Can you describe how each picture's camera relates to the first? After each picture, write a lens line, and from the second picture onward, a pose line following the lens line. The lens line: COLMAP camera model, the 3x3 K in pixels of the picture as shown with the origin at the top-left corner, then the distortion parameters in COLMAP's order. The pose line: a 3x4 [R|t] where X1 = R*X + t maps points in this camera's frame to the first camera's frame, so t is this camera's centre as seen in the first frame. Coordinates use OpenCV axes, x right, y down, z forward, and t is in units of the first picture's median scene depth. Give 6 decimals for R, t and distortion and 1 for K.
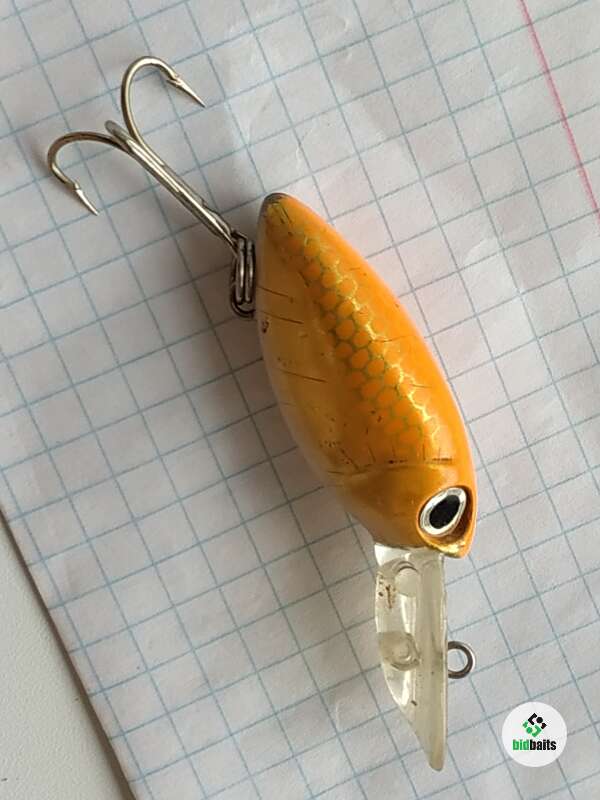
lens RADIAL K [[1695.6, 0, 300.7], [0, 1695.6, 359.4], [0, 0, 1]] dist [0.218330, -0.344509]
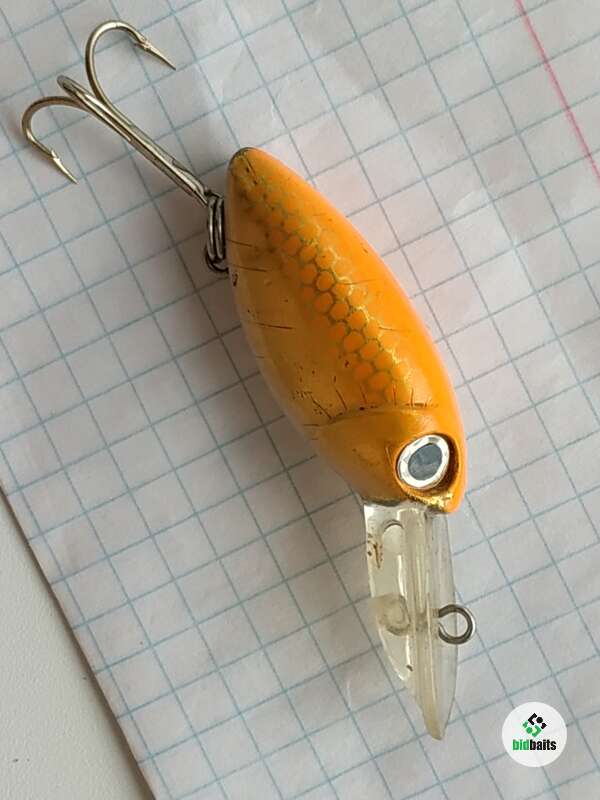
lens RADIAL K [[1695.6, 0, 300.7], [0, 1695.6, 359.4], [0, 0, 1]] dist [0.218330, -0.344509]
pose [[0.987075, -0.044008, -0.154100, 0.157887], [0.031071, 0.995864, -0.085379, 0.106381], [0.157220, 0.079487, 0.984360, 0.032395]]
